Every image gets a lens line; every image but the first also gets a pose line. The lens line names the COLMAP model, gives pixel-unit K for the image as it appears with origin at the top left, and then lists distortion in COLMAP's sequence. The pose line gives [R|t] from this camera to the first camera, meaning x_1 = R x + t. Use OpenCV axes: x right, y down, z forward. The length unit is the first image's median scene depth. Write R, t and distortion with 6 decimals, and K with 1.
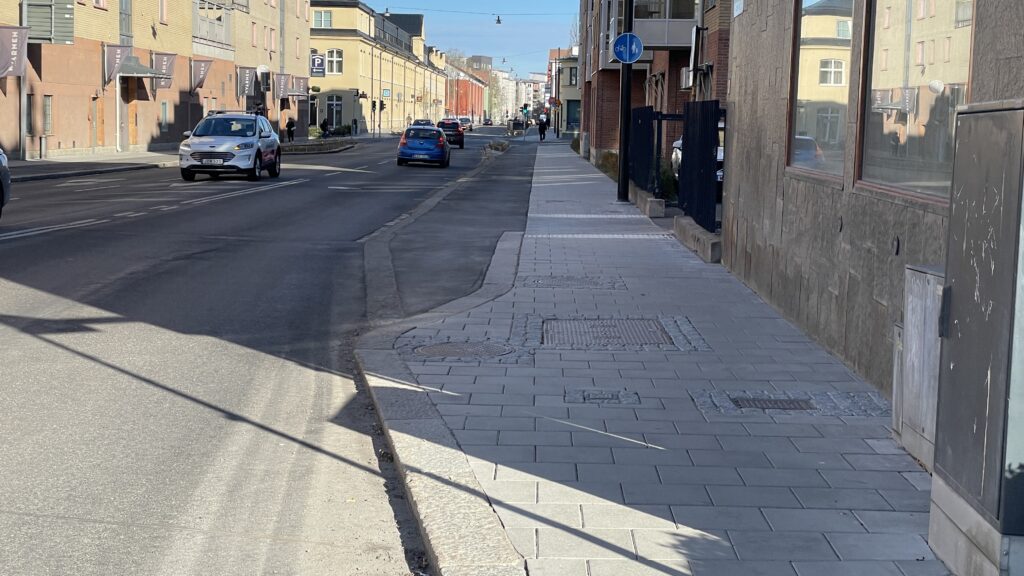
lens RADIAL K [[1495.9, 0, 512.0], [0, 1495.9, 288.0], [0, 0, 1]] dist [-0.566054, 0.004410]
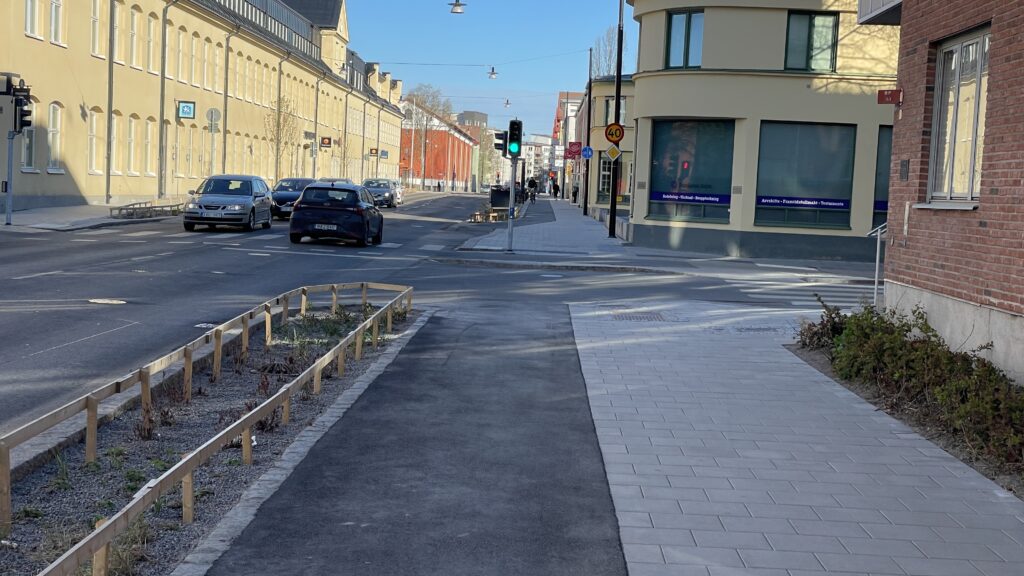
lens RADIAL K [[1558.0, 0, 512.0], [0, 1558.0, 288.0], [0, 0, 1]] dist [0.010370, 0.038243]
pose [[0.999788, 0.020531, 0.001392, 0.003590], [-0.020438, 0.998575, -0.049289, -0.030706], [-0.002402, 0.049250, 0.998784, 0.276786]]
